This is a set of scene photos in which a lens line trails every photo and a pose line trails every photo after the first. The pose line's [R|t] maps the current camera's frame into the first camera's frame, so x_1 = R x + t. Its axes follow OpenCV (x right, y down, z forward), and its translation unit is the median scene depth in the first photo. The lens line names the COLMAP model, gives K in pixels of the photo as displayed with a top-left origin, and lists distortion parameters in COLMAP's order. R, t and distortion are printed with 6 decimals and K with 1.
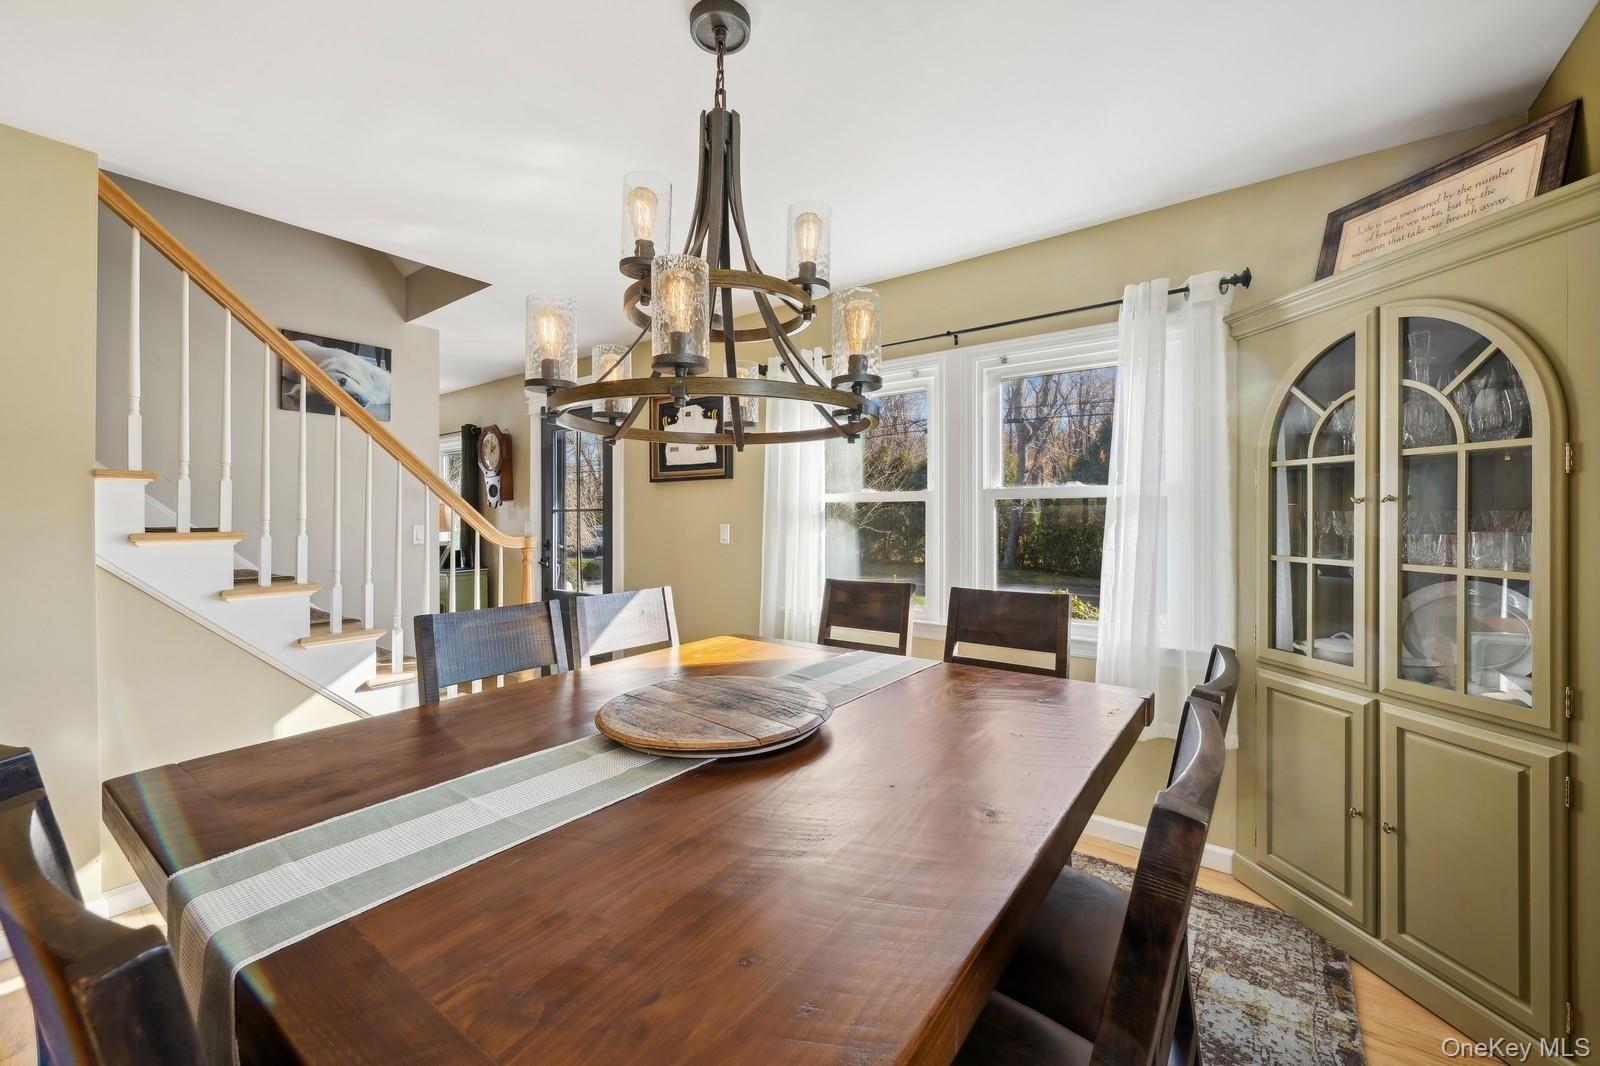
lens RADIAL K [[645.9, 0, 804.9], [0, 645.9, 536.9], [0, 0, 1]] dist [0.002096, -0.000480]
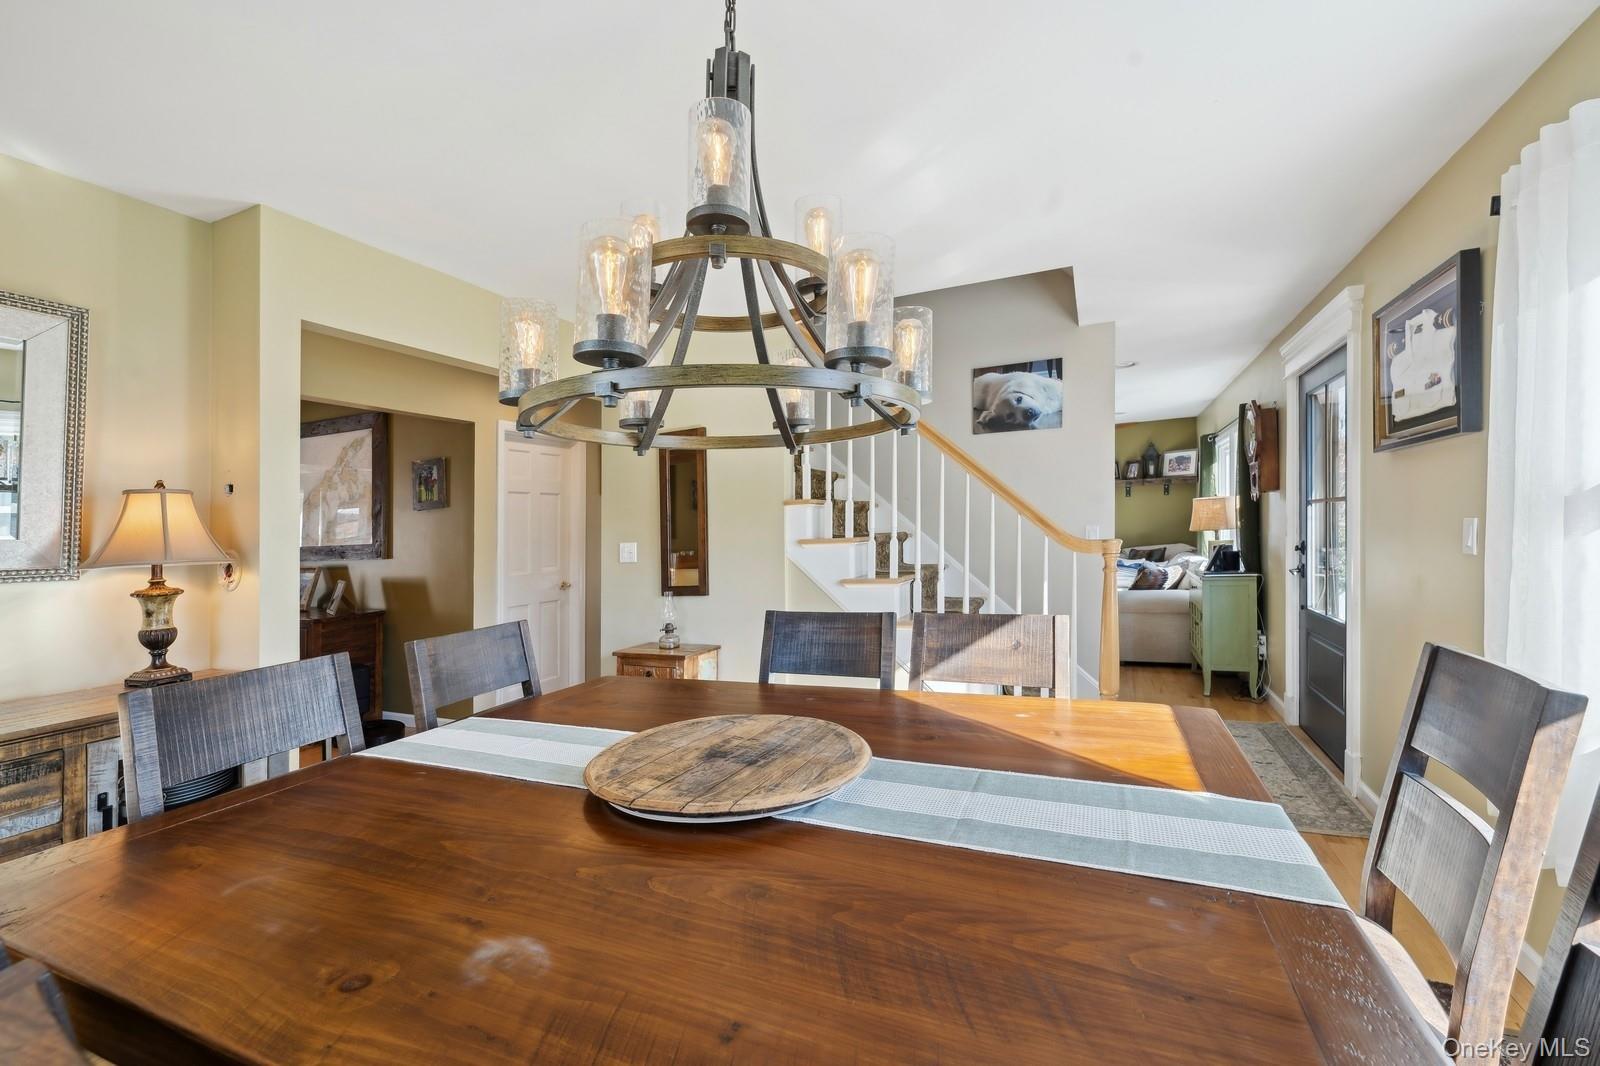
lens RADIAL K [[645.9, 0, 800.0], [0, 645.9, 531.3], [0, 0, 1]] dist [0.002096, -0.000480]
pose [[0.216006, 0.000573, -0.976392, 0.538320], [0.008222, 0.999963, 0.002406, -0.028300], [0.976357, -0.008547, 0.215994, 0.668294]]
